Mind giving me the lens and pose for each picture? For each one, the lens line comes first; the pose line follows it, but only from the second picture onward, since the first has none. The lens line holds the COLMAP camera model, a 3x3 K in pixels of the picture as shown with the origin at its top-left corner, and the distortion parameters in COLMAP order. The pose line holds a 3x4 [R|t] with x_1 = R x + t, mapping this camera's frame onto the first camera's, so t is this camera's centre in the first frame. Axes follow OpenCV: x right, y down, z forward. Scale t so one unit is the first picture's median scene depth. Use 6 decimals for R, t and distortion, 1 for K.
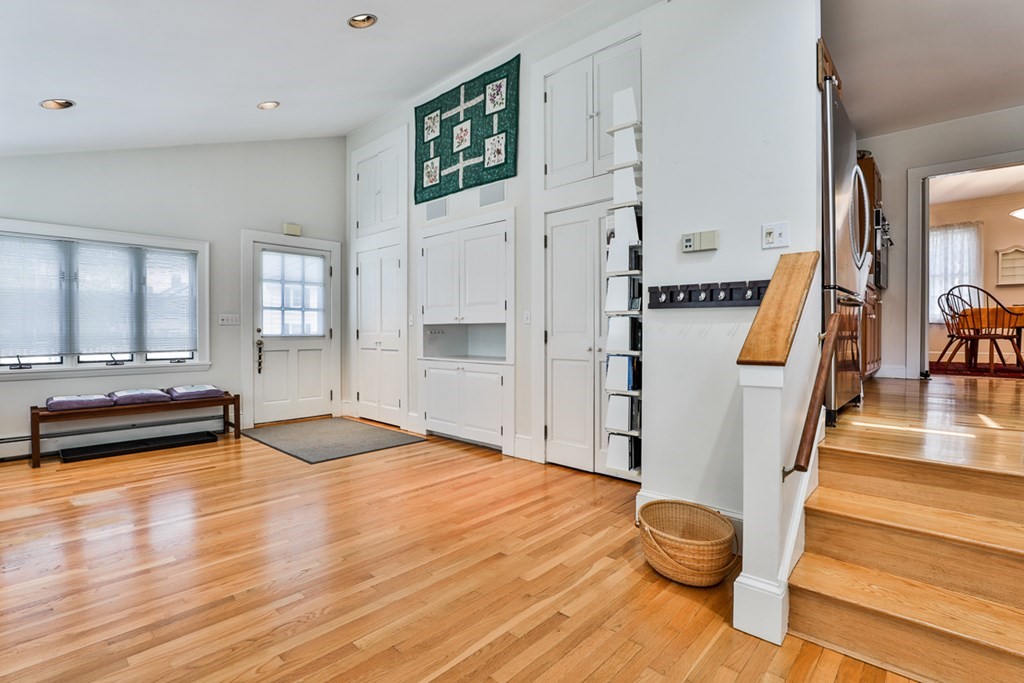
lens RADIAL K [[489.5, 0, 486.3], [0, 489.5, 333.9], [0, 0, 1]] dist [-0.035156, 0.007260]
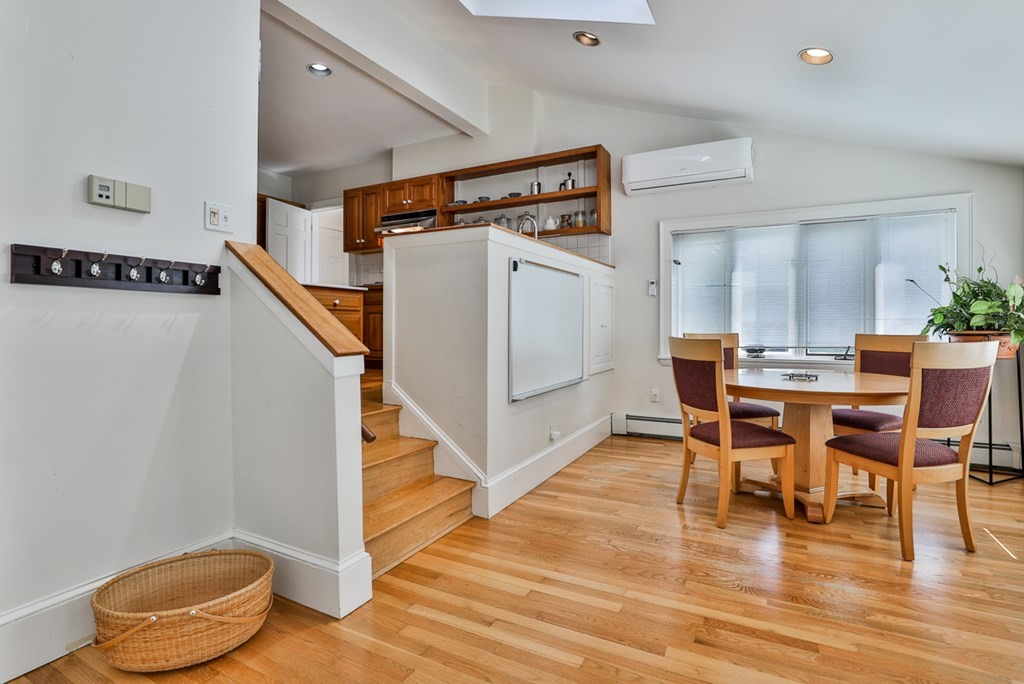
lens RADIAL K [[489.5, 0, 523.9], [0, 489.5, 327.4], [0, 0, 1]] dist [-0.035156, 0.007260]
pose [[-0.298499, -0.007650, 0.954379, -0.354767], [0.001520, 0.999963, 0.008491, -0.004382], [-0.954409, 0.003986, -0.298477, 0.594320]]
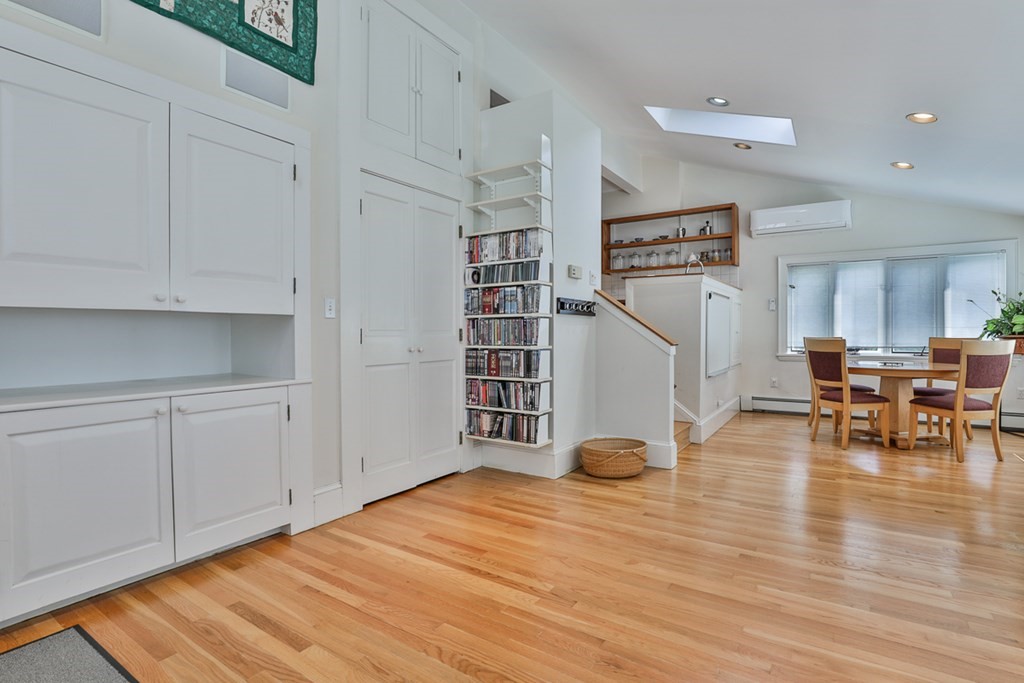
lens RADIAL K [[489.5, 0, 517.0], [0, 489.5, 333.0], [0, 0, 1]] dist [-0.035156, 0.007260]
pose [[-0.187011, -0.005361, 0.982343, -0.891382], [0.001874, 0.999981, 0.005814, -0.005662], [-0.982356, 0.002928, -0.186997, 1.255175]]
